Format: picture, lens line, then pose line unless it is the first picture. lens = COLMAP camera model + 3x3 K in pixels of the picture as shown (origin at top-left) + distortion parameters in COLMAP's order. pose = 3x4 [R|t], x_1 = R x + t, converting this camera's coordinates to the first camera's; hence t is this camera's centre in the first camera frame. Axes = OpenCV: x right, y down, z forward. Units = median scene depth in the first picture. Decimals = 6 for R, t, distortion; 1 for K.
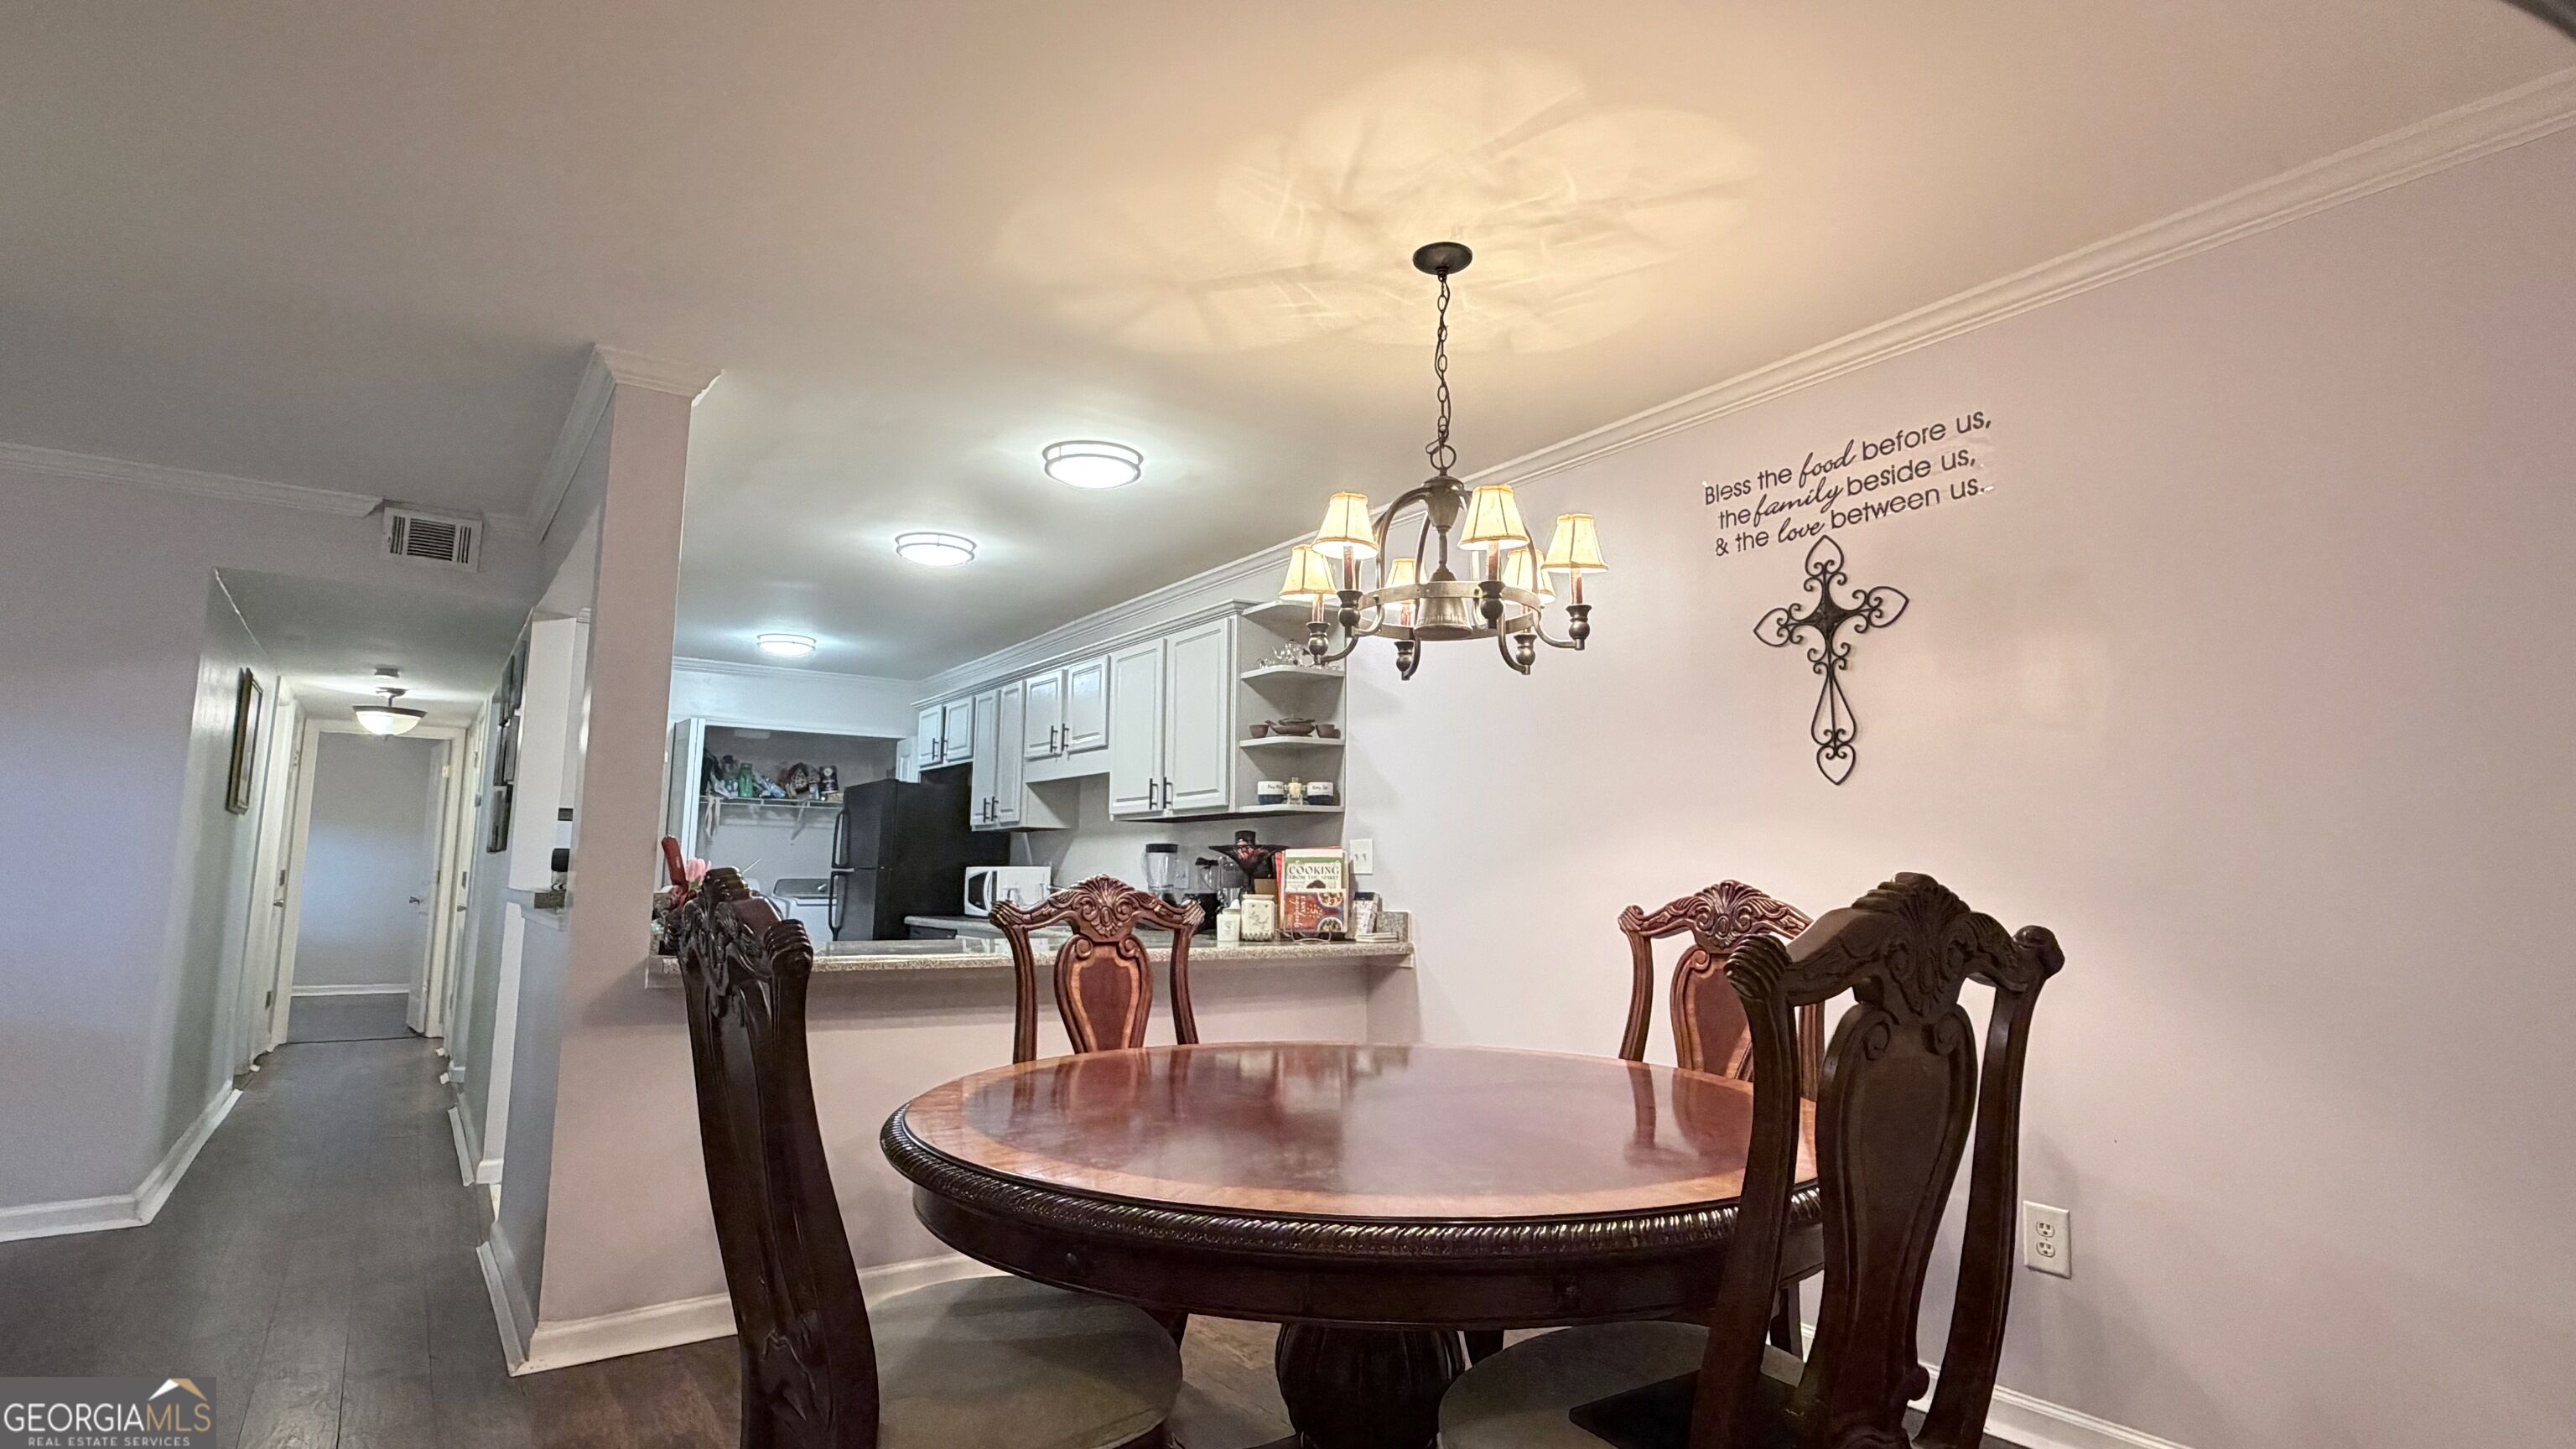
lens RADIAL K [[1262.3, 0, 1281.3], [0, 1262.3, 715.0], [0, 0, 1]] dist [-0.000138, 0.000347]
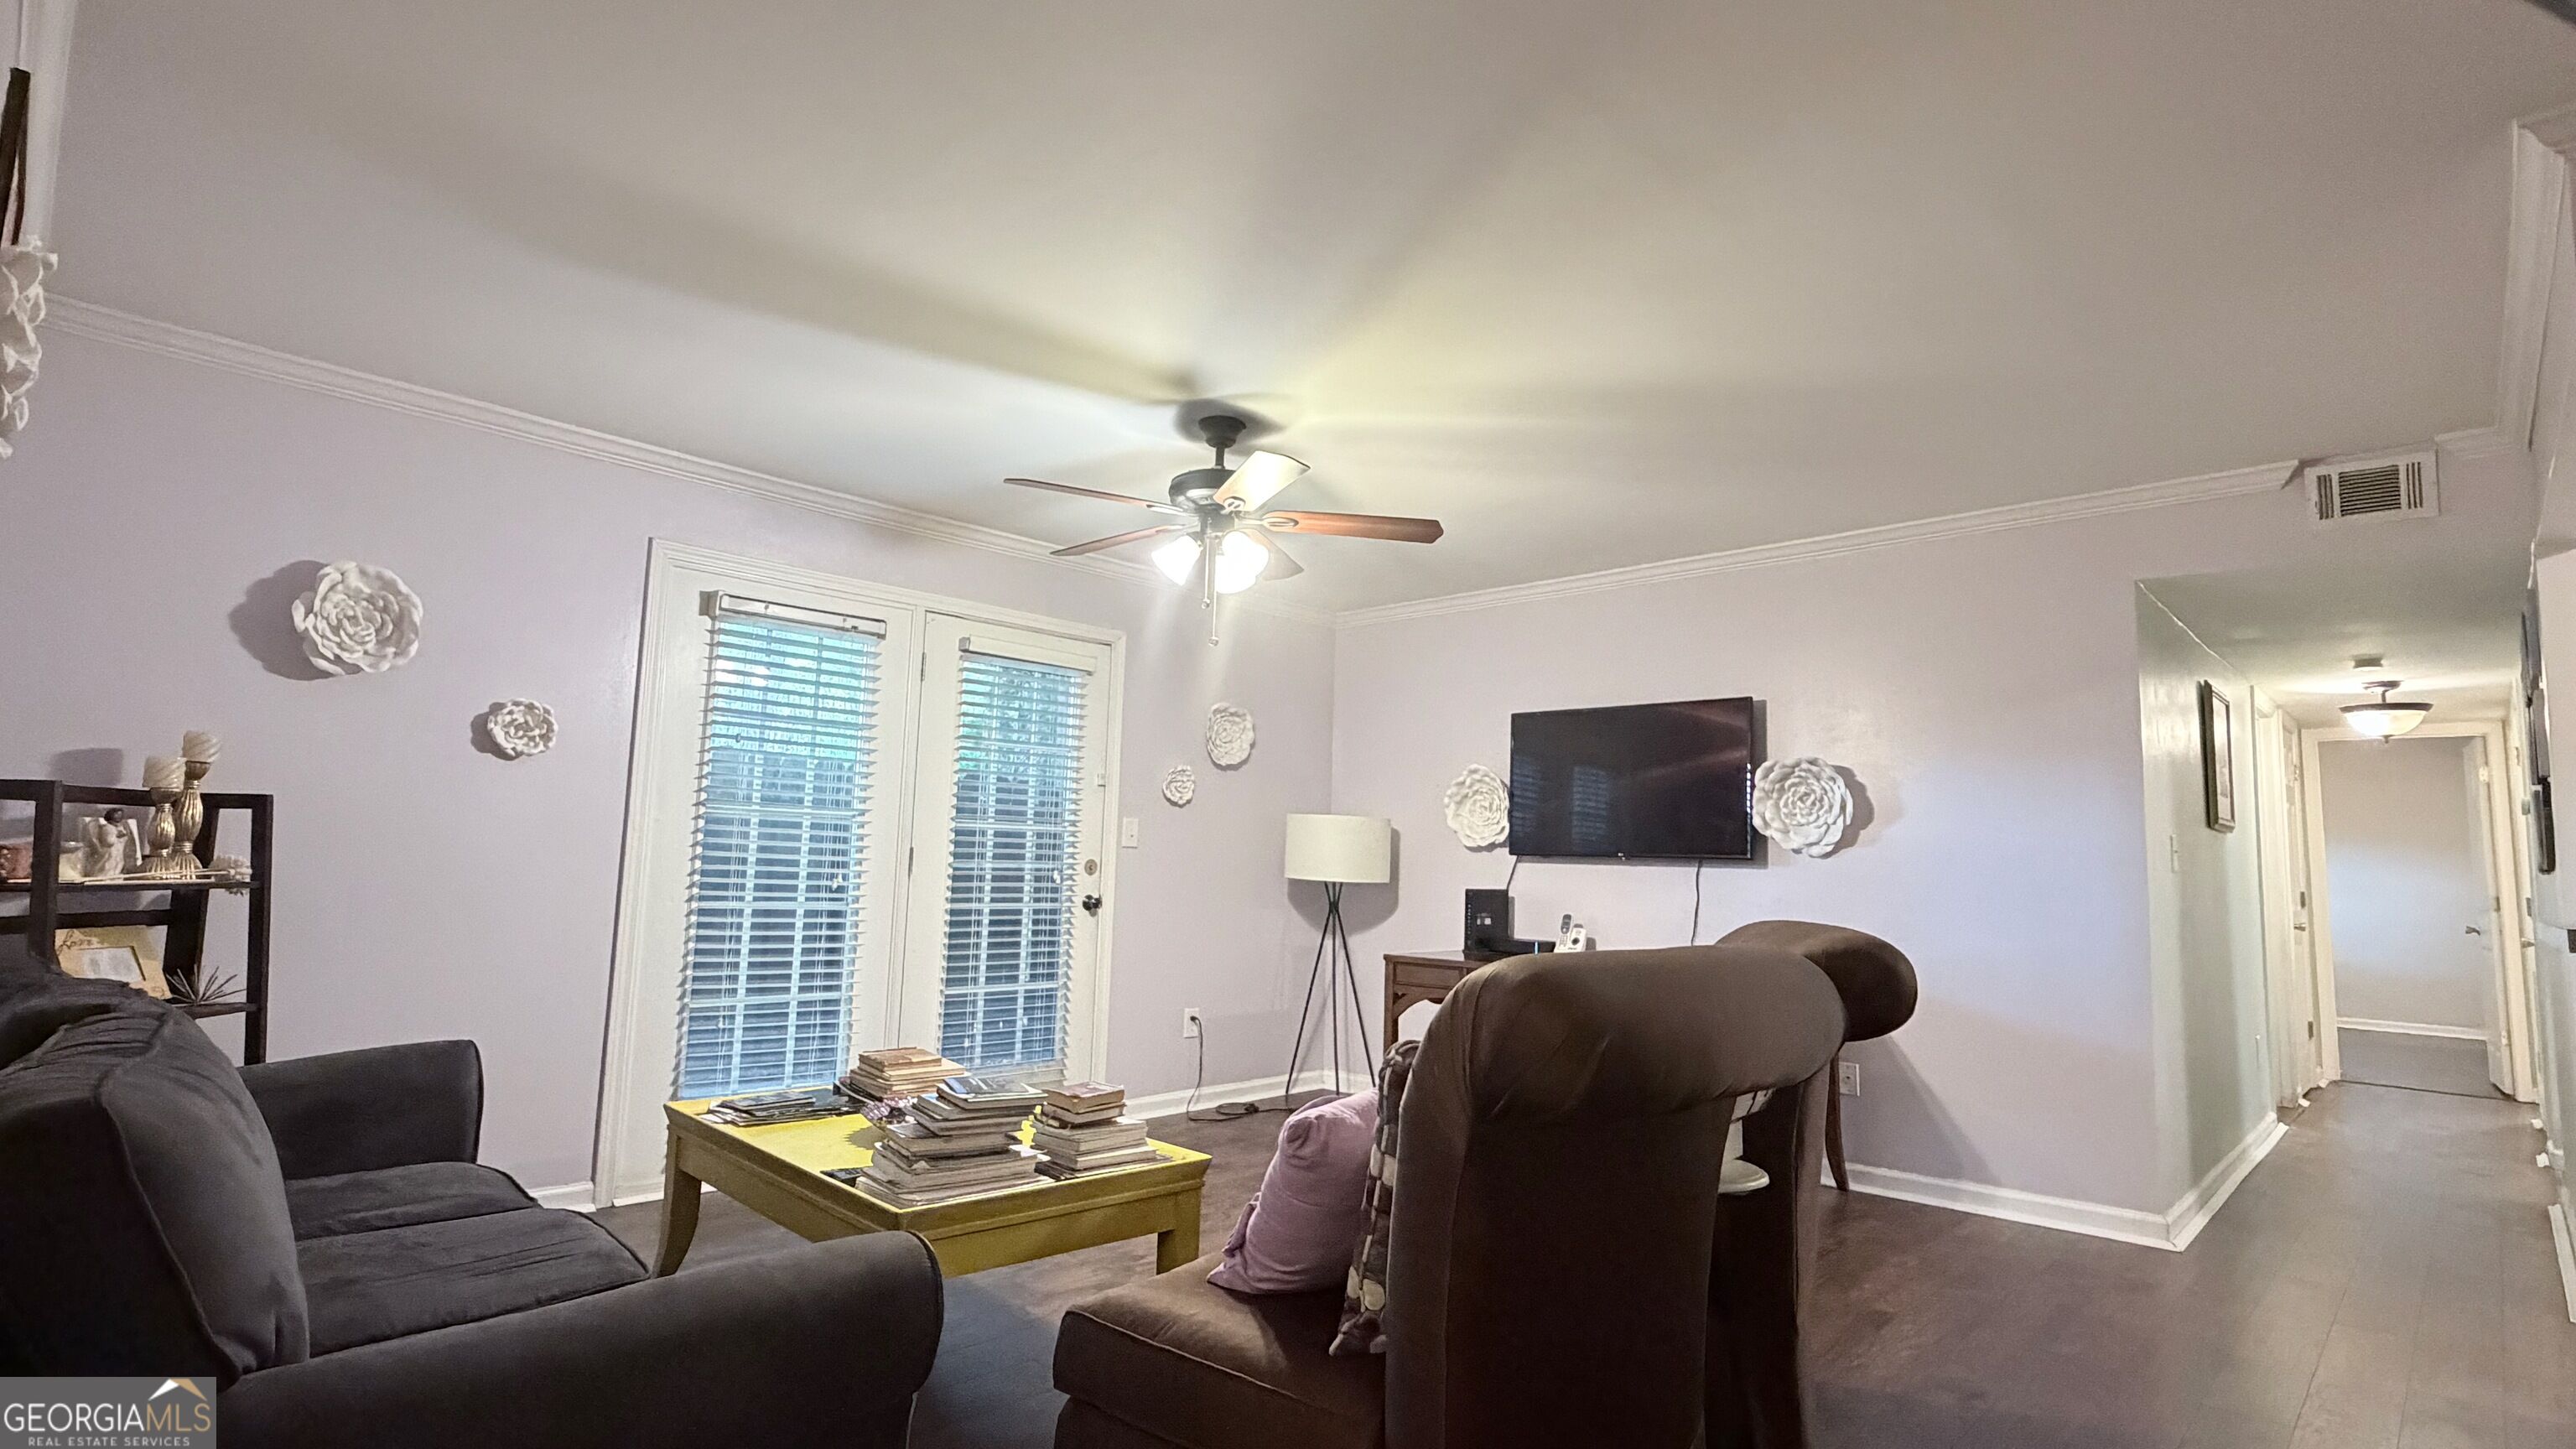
lens RADIAL K [[1262.3, 0, 1281.3], [0, 1262.3, 715.0], [0, 0, 1]] dist [-0.000138, 0.000347]
pose [[0.205132, -0.117191, -0.971693, -0.046602], [0.100905, 0.990047, -0.098103, 0.019255], [0.973519, -0.077924, 0.214915, 0.155633]]
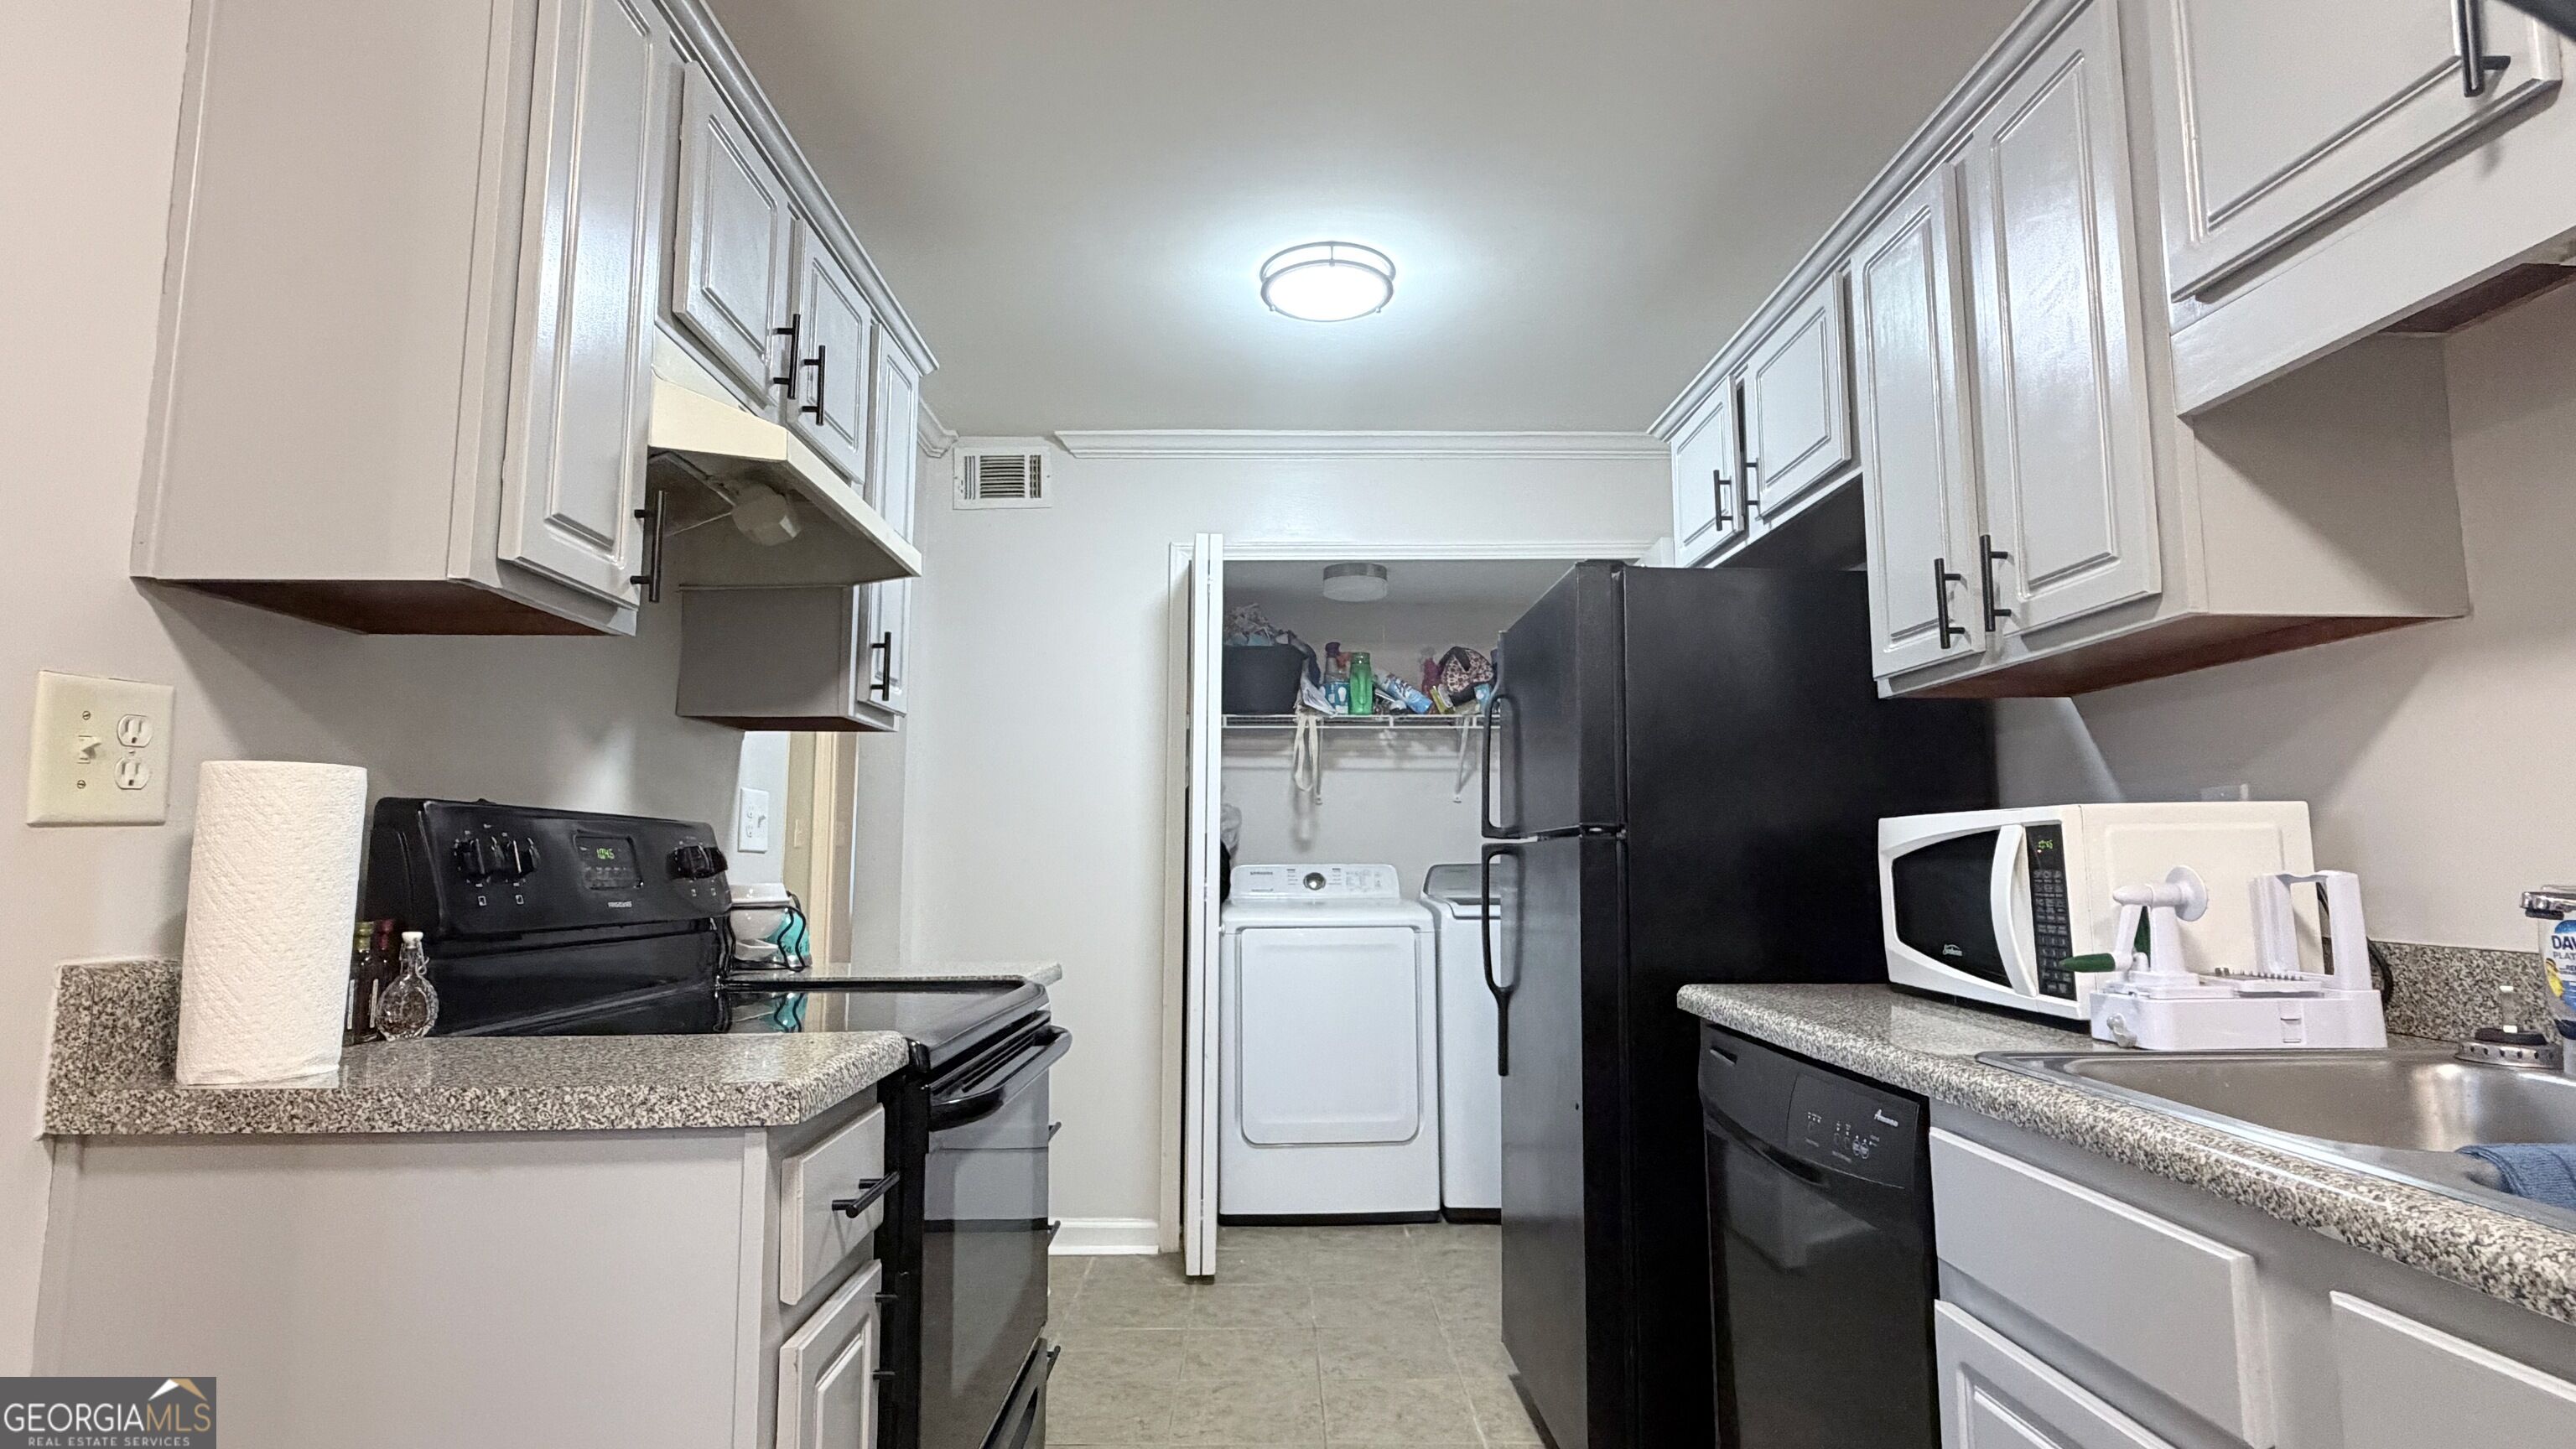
lens RADIAL K [[1247.9, 0, 1288.0], [0, 1247.9, 724.5], [0, 0, 1]] dist [0.000804, 0.000133]
pose [[0.831976, -0.070368, -0.550331, -0.186786], [0.079005, 0.996842, -0.008024, 0.083454], [0.549157, -0.036803, 0.834908, 0.632982]]
